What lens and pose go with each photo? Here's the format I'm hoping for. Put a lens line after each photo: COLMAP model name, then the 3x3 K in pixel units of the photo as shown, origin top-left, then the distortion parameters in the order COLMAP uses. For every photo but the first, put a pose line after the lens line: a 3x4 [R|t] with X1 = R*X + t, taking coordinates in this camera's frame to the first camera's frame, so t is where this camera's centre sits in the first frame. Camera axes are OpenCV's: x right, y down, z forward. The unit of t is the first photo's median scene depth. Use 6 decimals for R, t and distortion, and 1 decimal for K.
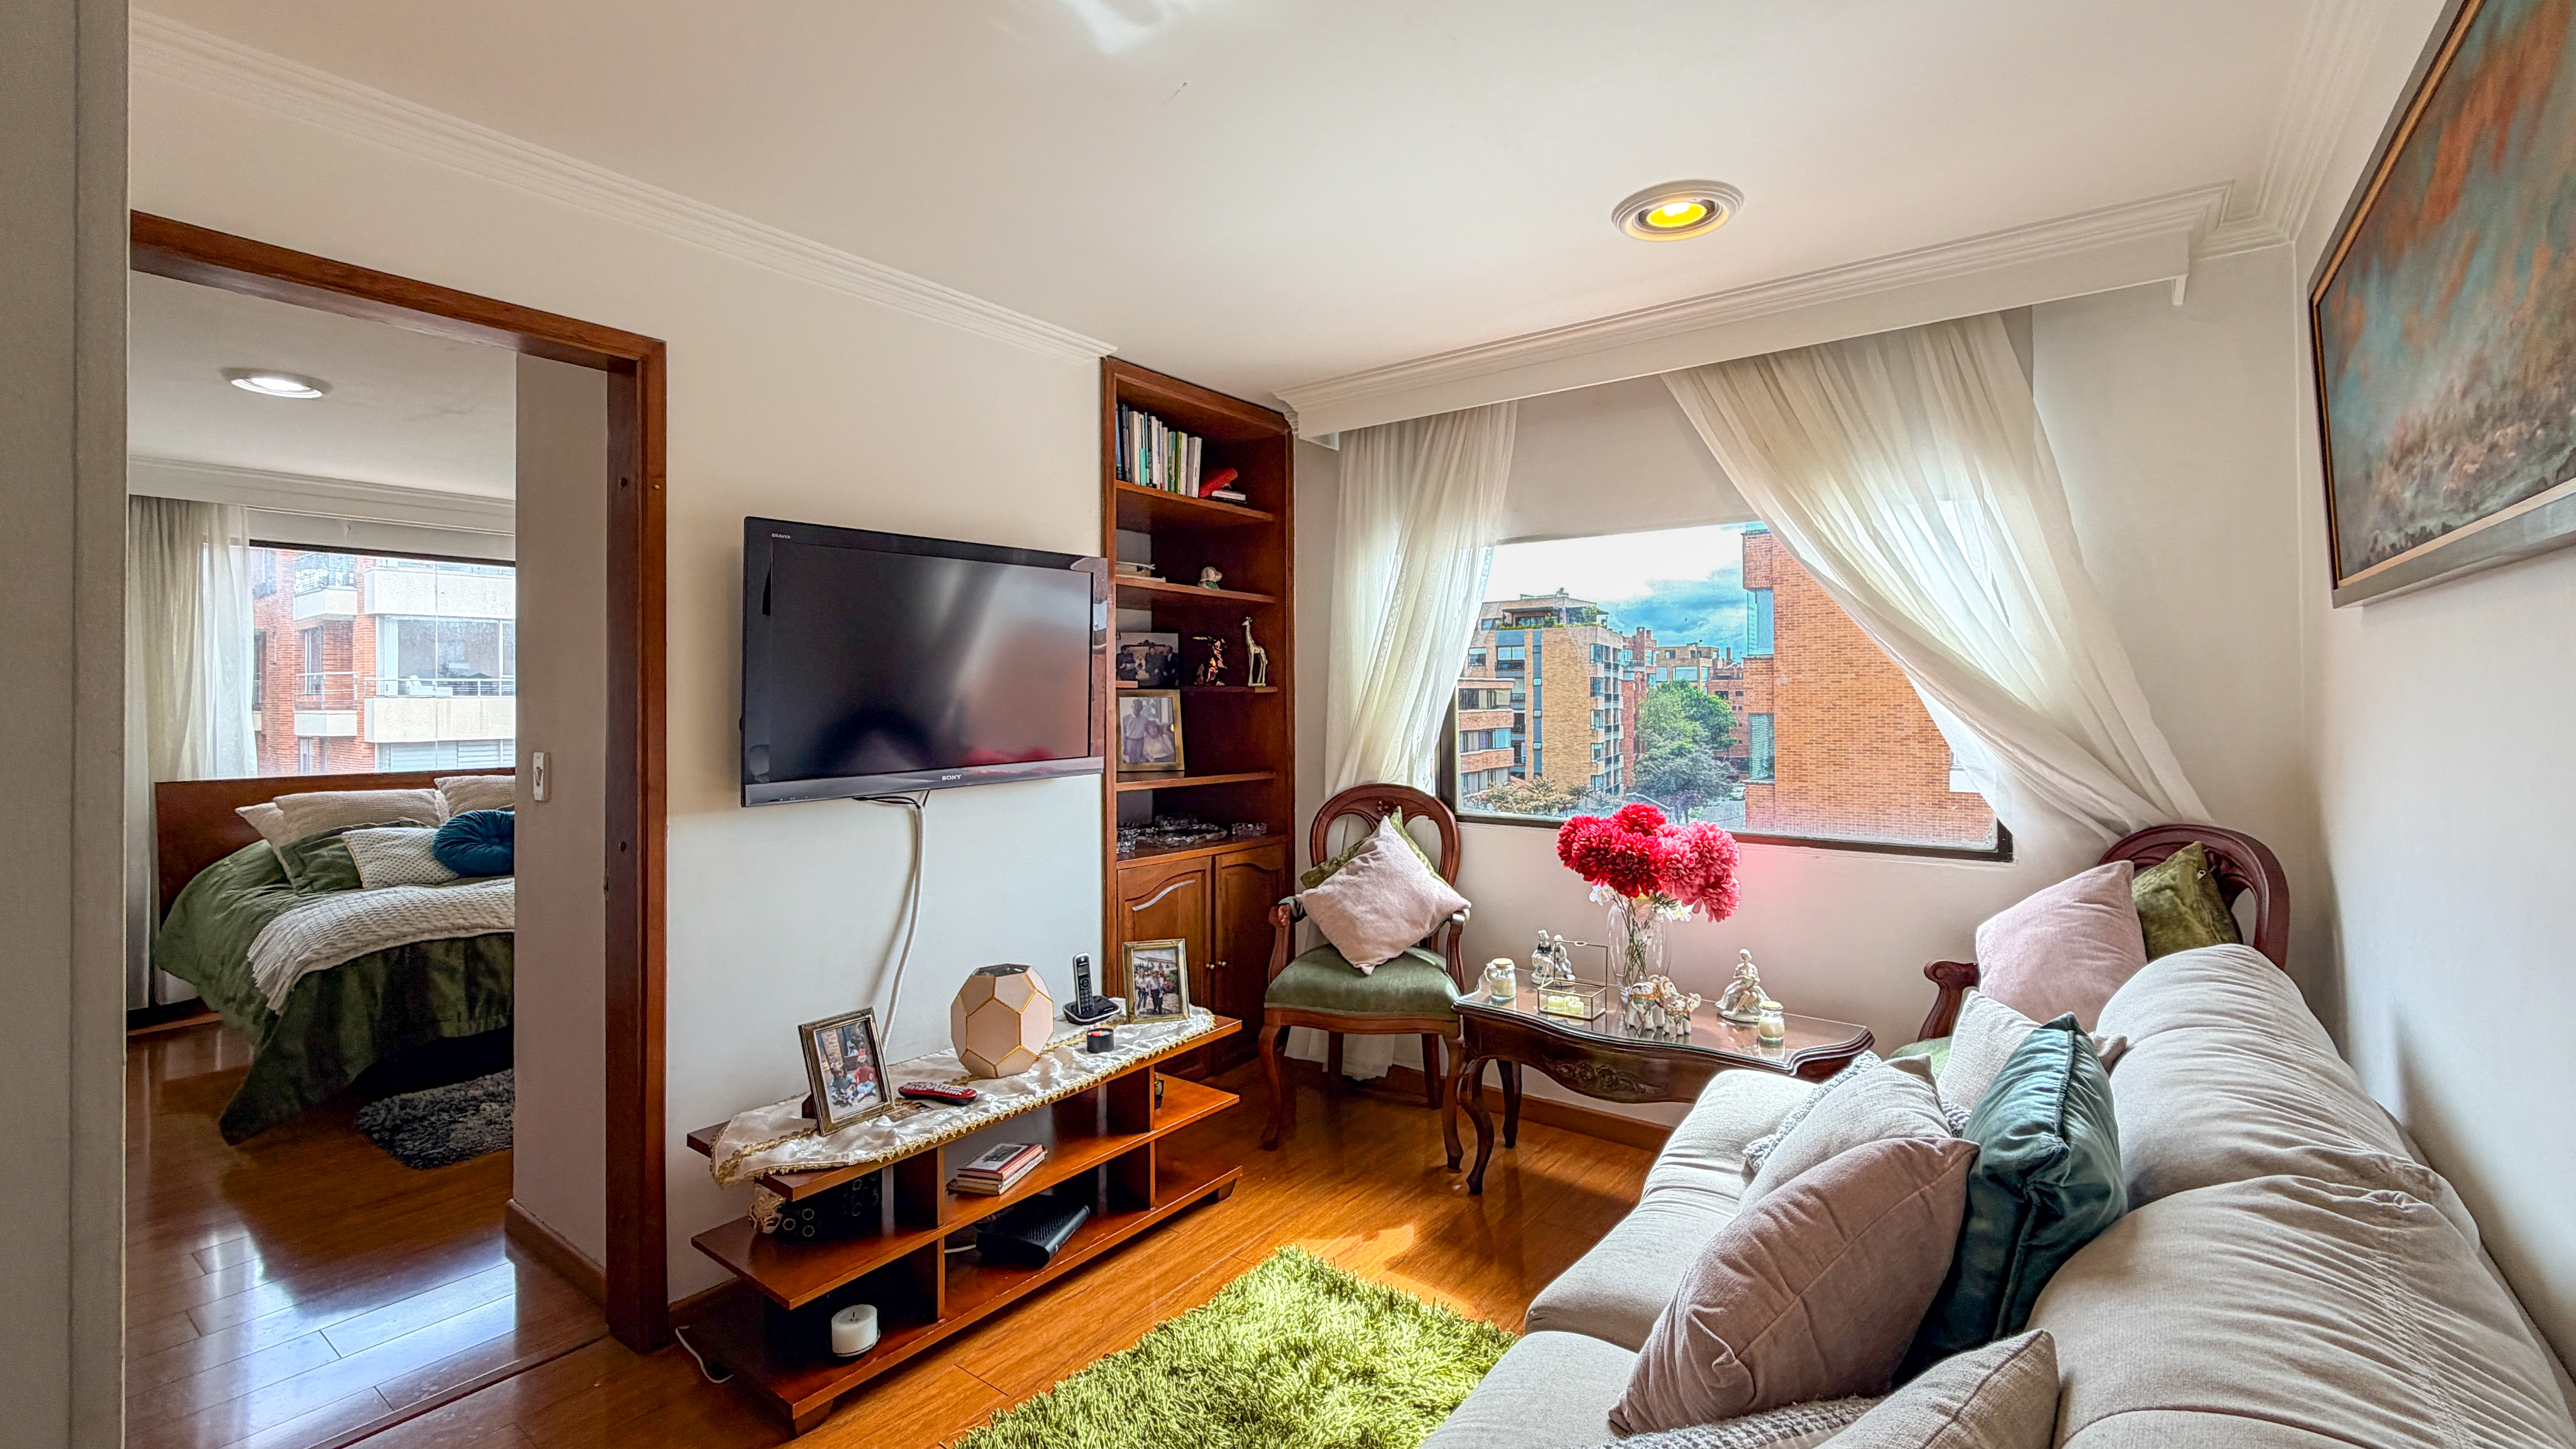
lens RADIAL K [[1061.6, 0, 1282.6], [0, 1061.6, 706.3], [0, 0, 1]] dist [-0.002524, 0.000149]
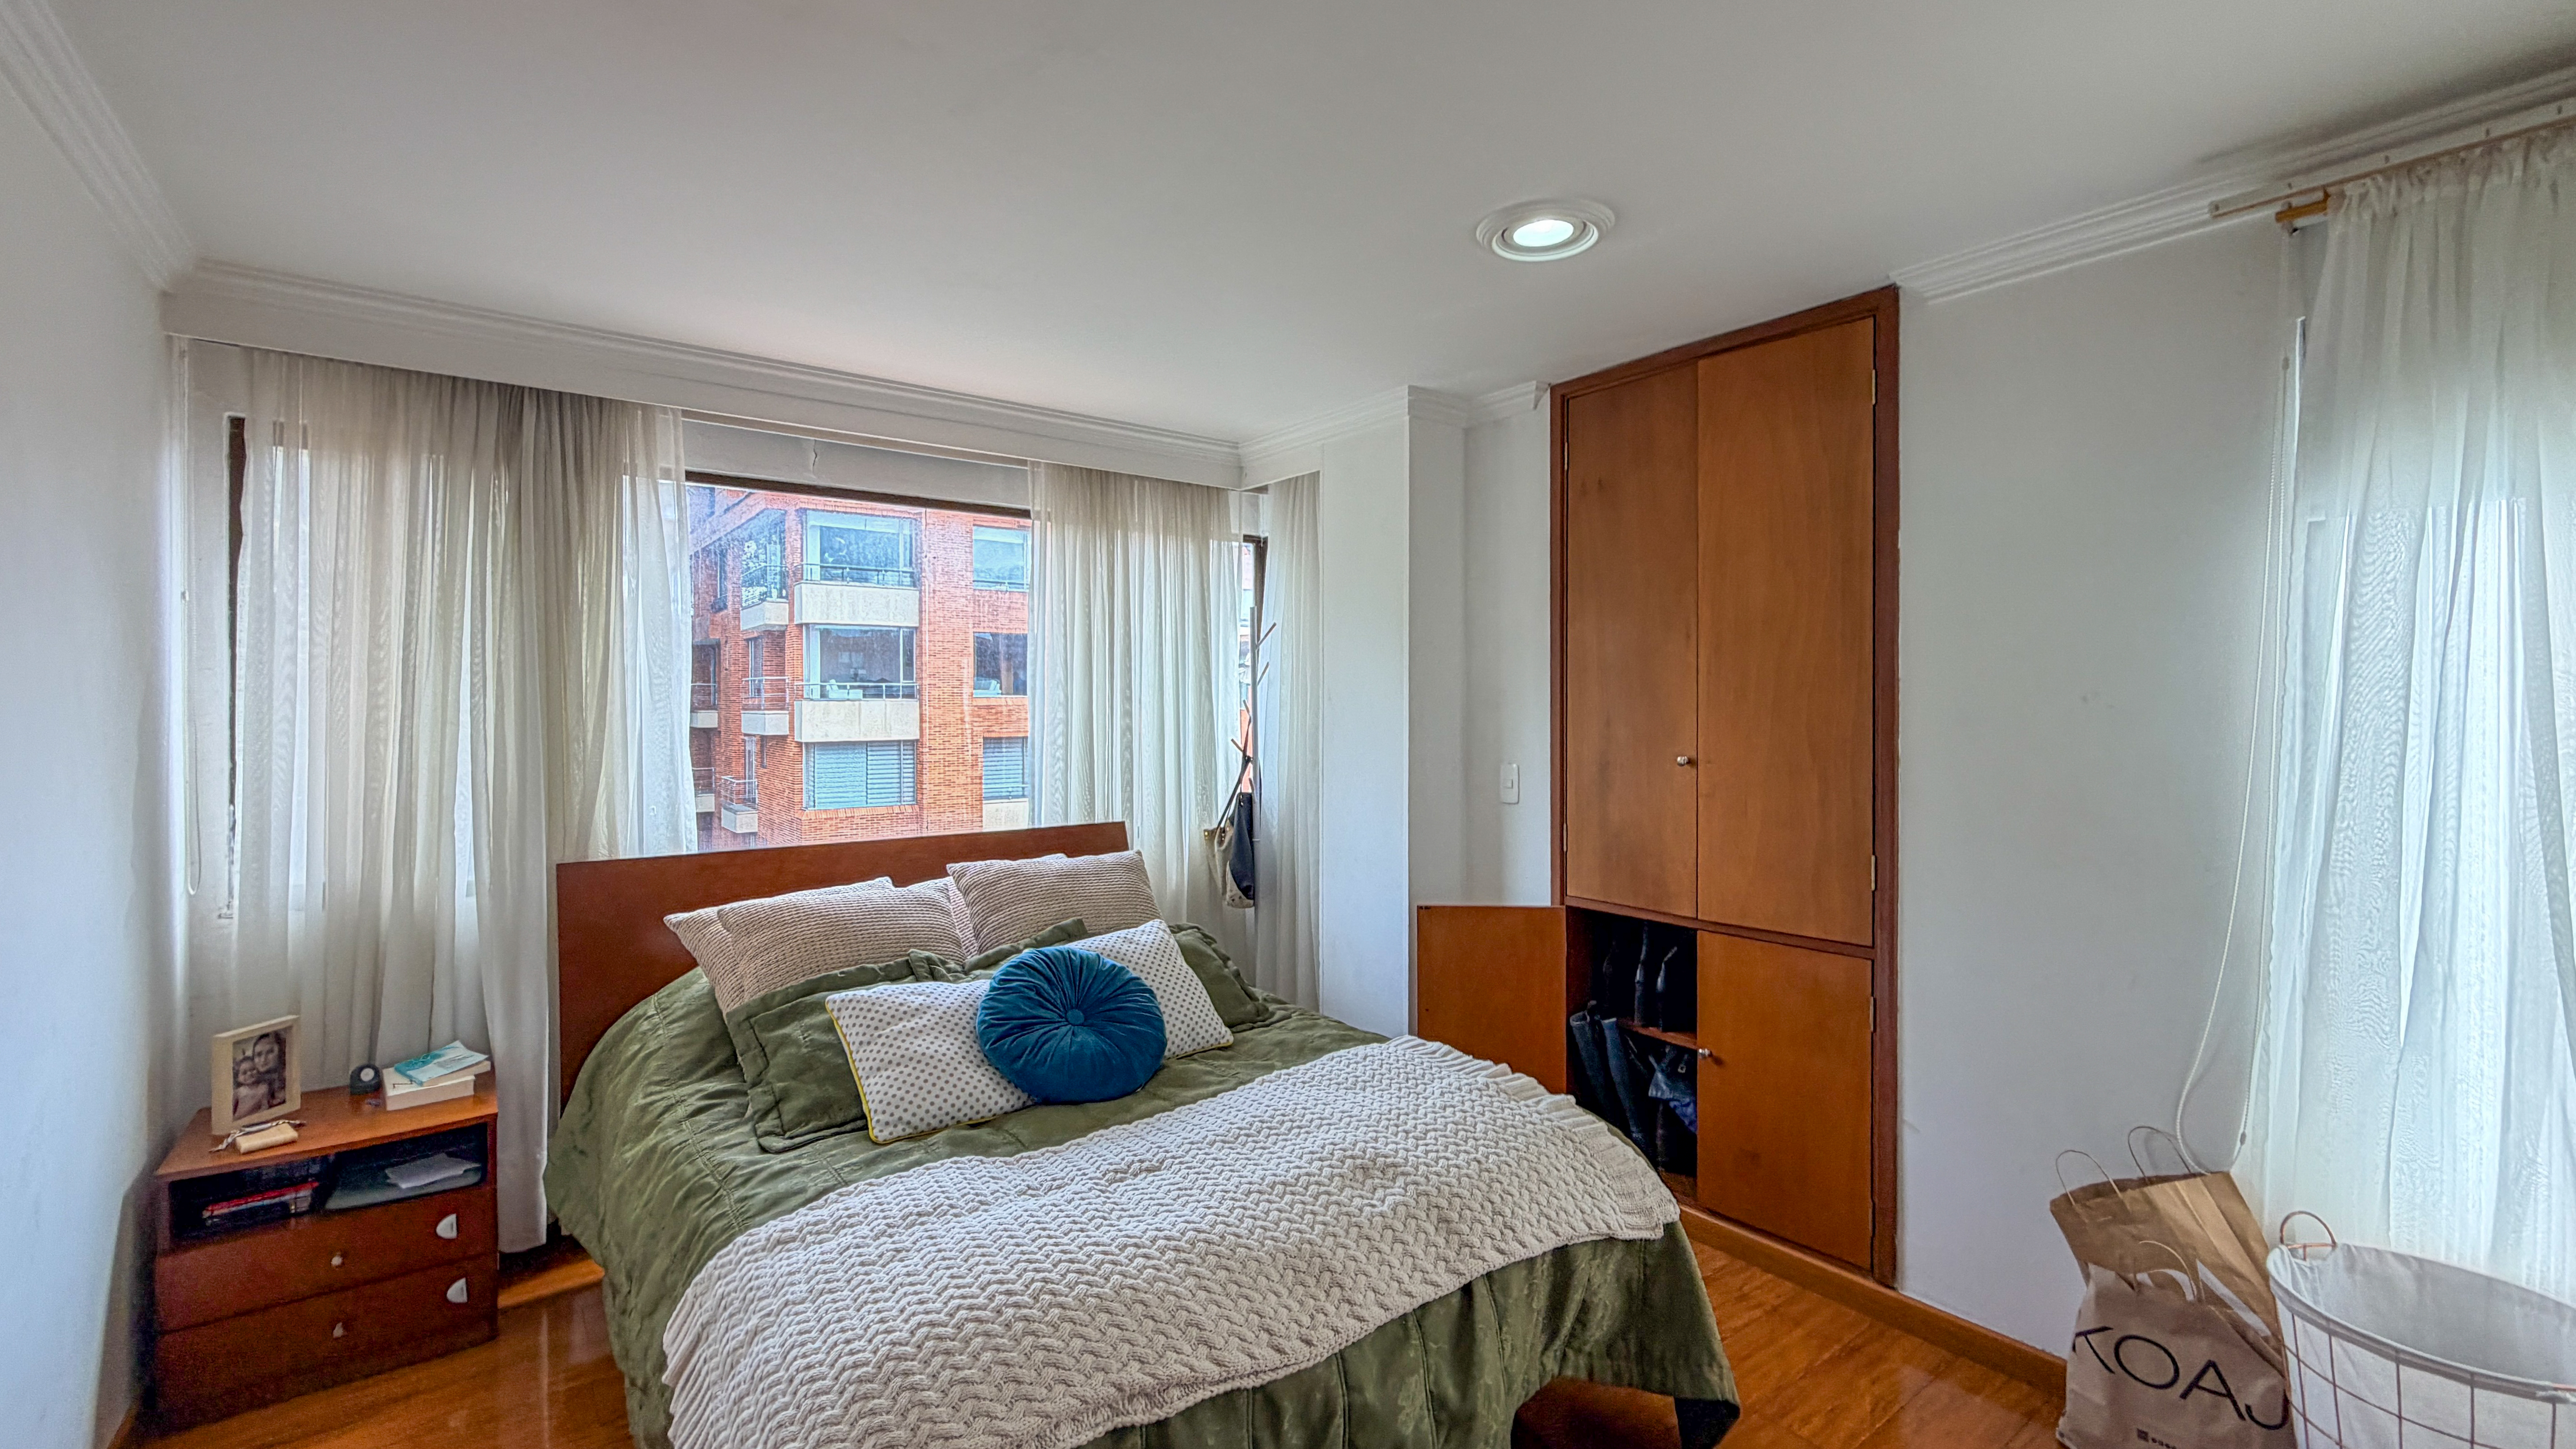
lens RADIAL K [[1061.6, 0, 1293.2], [0, 1061.6, 722.9], [0, 0, 1]] dist [-0.002524, 0.000149]
pose [[0.963510, 0.007282, -0.267572, -0.463848], [-0.003352, 0.999880, 0.015140, -0.018186], [0.267650, -0.013690, 0.963419, 0.493901]]
